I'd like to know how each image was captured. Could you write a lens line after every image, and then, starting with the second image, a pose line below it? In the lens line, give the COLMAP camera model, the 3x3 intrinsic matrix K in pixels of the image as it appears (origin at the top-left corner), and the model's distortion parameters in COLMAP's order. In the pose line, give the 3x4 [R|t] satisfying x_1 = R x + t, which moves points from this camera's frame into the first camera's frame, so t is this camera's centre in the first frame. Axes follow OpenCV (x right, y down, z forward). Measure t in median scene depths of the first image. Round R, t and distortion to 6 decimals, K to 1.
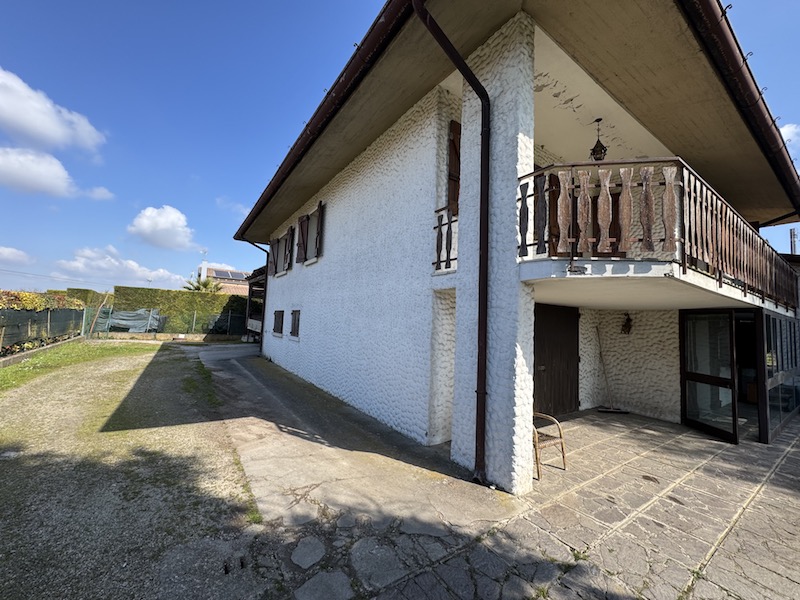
lens RADIAL K [[322.6, 0, 400.5], [0, 322.6, 299.7], [0, 0, 1]] dist [-0.000221, 0.000341]
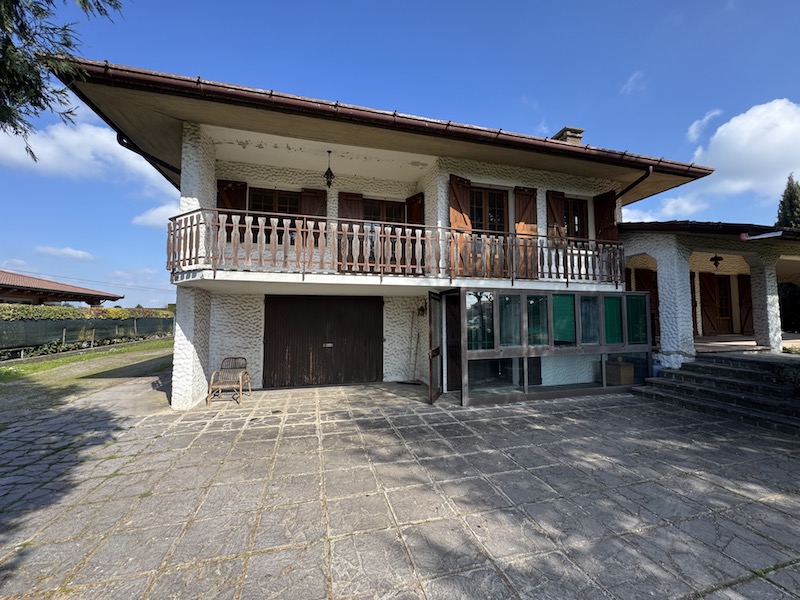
lens RADIAL K [[322.6, 0, 401.7], [0, 322.6, 300.0], [0, 0, 1]] dist [-0.000221, 0.000341]
pose [[0.947020, -0.059862, -0.315547, 0.999690], [0.060567, 0.998135, -0.007582, 0.051475], [0.315412, -0.011932, 0.948880, -0.113727]]
